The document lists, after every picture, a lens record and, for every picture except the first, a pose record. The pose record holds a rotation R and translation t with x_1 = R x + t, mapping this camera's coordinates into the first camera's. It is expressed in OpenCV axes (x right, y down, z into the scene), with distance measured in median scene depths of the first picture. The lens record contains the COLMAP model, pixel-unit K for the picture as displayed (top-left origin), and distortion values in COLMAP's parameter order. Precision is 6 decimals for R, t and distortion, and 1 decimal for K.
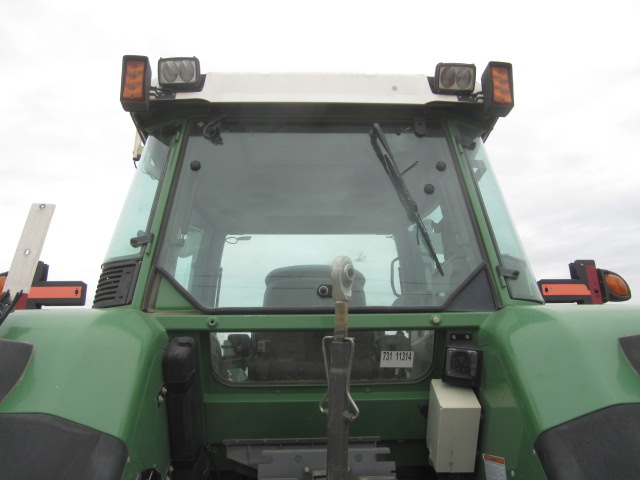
lens RADIAL K [[527.2, 0, 316.9], [0, 527.2, 238.9], [0, 0, 1]] dist [-0.050246, 0.020023]
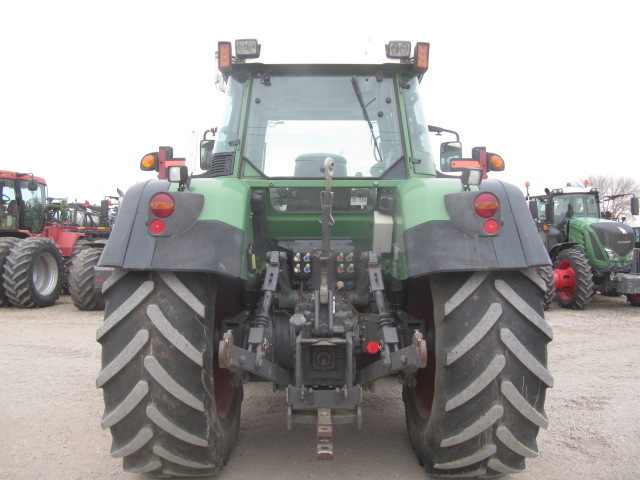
lens RADIAL K [[527.2, 0, 316.9], [0, 527.2, 238.9], [0, 0, 1]] dist [-0.050246, 0.020023]
pose [[0.998932, 0.014869, -0.043738, 0.077324], [-0.001378, 0.955953, 0.293517, -0.233943], [0.046175, -0.293143, 0.954953, -1.013236]]
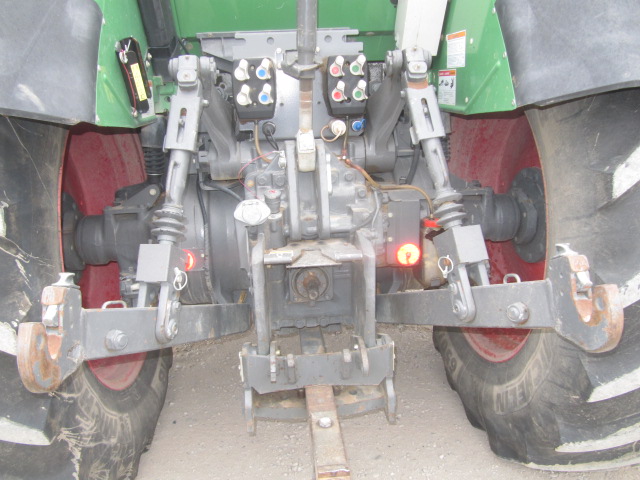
lens RADIAL K [[527.2, 0, 316.9], [0, 527.2, 238.9], [0, 0, 1]] dist [-0.050246, 0.020023]
pose [[0.998947, -0.030455, 0.034316, 0.007783], [0.005484, 0.821833, 0.569702, 0.130932], [-0.045552, -0.568914, 0.821134, -0.074345]]
